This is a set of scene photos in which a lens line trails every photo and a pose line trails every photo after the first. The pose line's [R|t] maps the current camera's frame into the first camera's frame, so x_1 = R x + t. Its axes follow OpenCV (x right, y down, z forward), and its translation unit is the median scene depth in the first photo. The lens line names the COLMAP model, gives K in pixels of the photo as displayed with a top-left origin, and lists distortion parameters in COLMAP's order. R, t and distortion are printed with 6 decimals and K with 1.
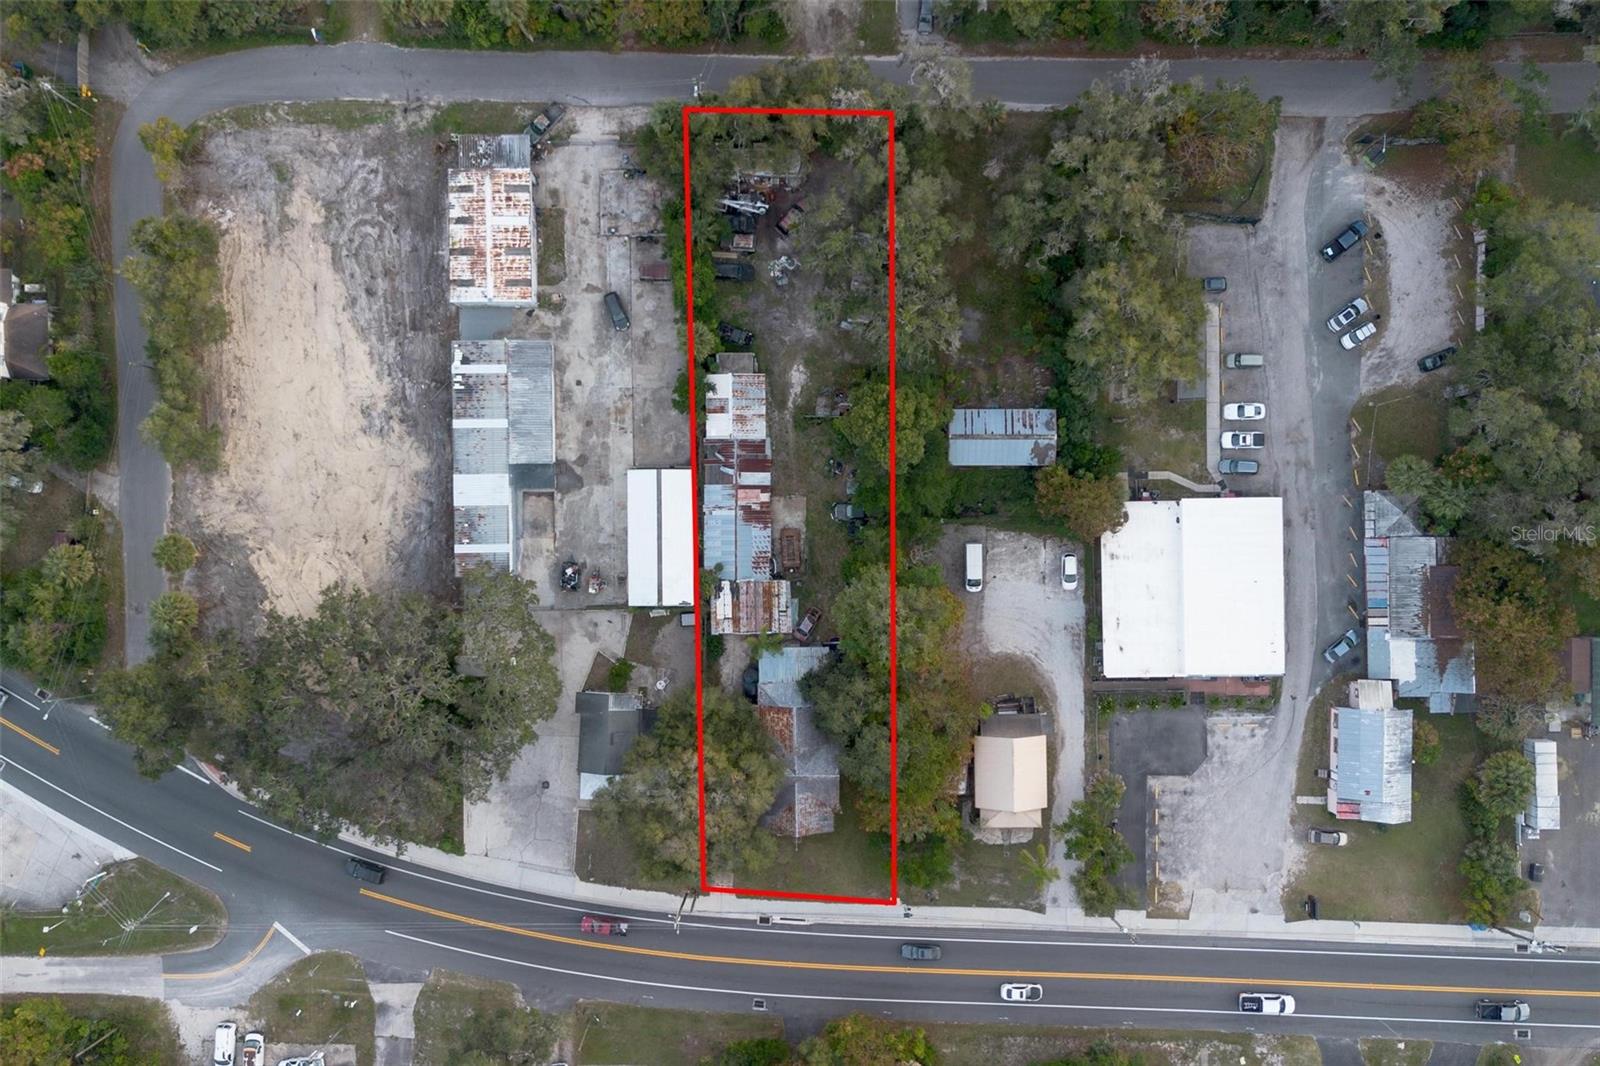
lens RADIAL K [[1345.4, 0, 798.1], [0, 1345.4, 525.3], [0, 0, 1]] dist [0.087334, -0.129856]
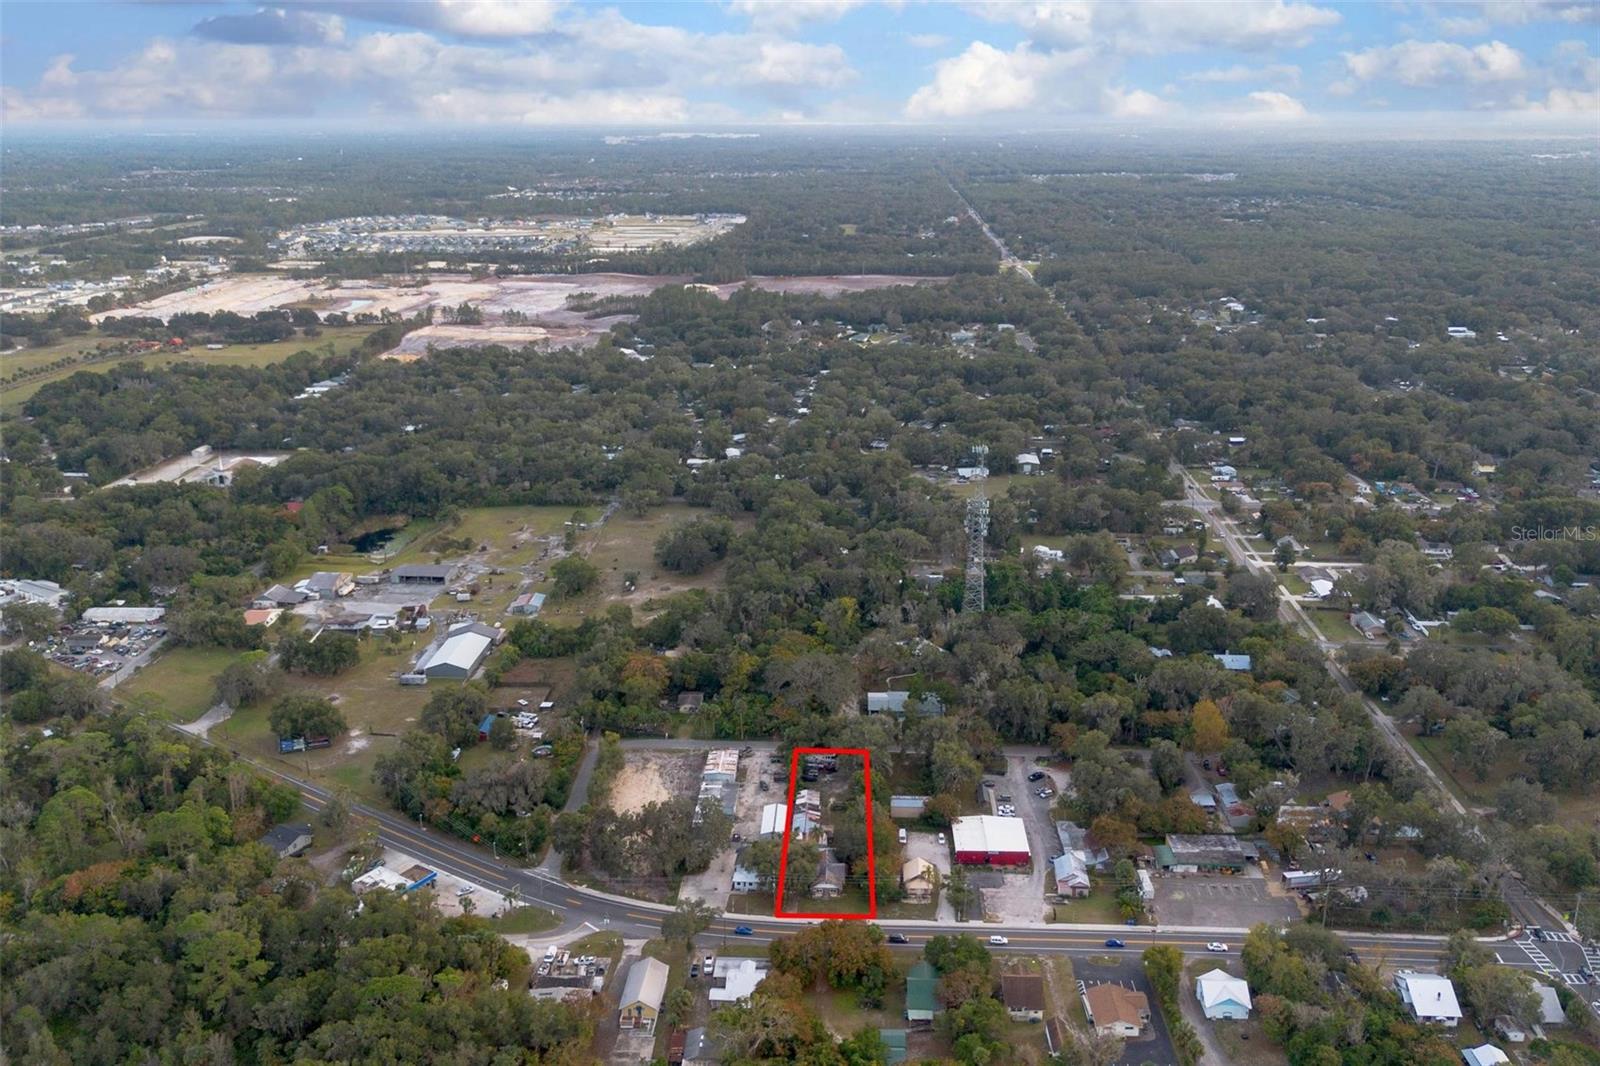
lens RADIAL K [[1345.4, 0, 798.1], [0, 1345.4, 525.3], [0, 0, 1]] dist [0.087334, -0.129856]
pose [[0.998435, 0.026343, -0.049329, 0.048331], [-0.054889, 0.292792, -0.954600, 2.222719], [-0.010704, 0.955813, 0.293780, -0.257178]]
